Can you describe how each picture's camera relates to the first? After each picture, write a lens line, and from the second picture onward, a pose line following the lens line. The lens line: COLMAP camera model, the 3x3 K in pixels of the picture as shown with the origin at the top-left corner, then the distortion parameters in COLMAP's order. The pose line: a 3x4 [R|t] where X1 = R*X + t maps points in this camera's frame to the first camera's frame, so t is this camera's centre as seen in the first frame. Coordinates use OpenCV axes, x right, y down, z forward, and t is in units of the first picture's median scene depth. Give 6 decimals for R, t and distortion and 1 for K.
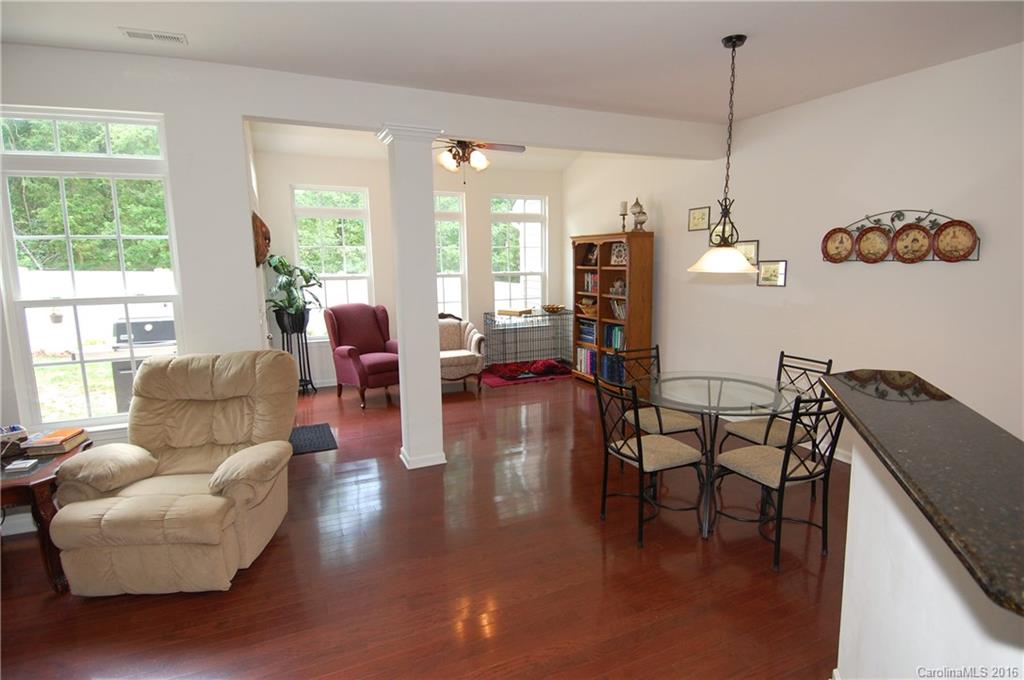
lens RADIAL K [[536.5, 0, 524.2], [0, 536.5, 341.5], [0, 0, 1]] dist [0.057687, -0.059853]
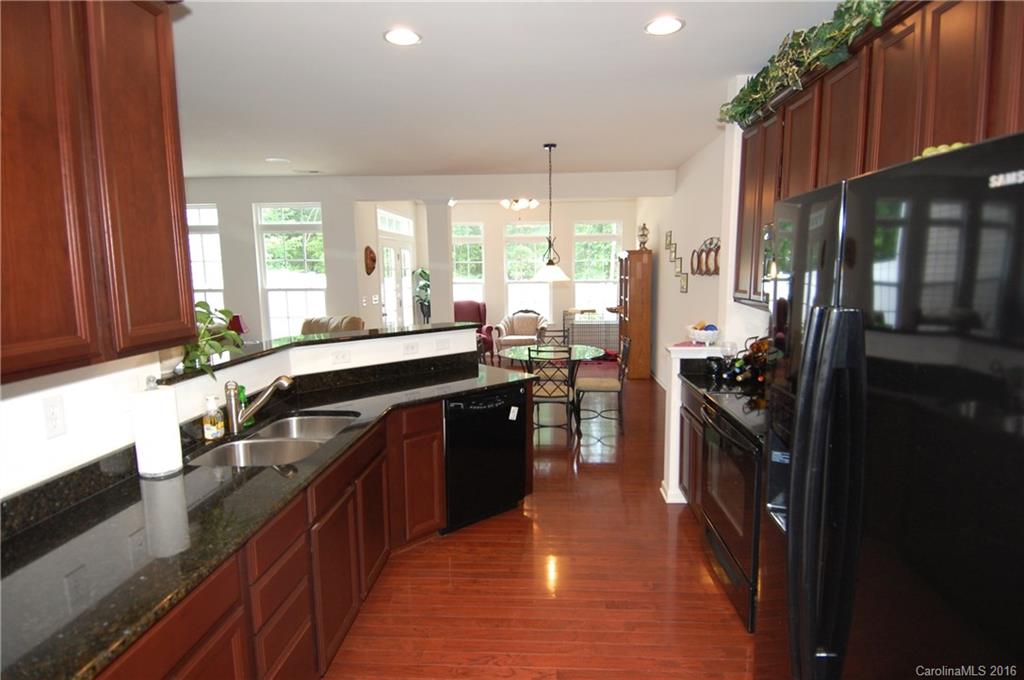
lens RADIAL K [[536.5, 0, 524.2], [0, 536.5, 341.5], [0, 0, 1]] dist [0.057687, -0.059853]
pose [[0.883072, 0.065953, -0.464580, 1.049013], [-0.073801, 0.997272, 0.001294, 0.062636], [0.463398, 0.033144, 0.885530, -0.483453]]
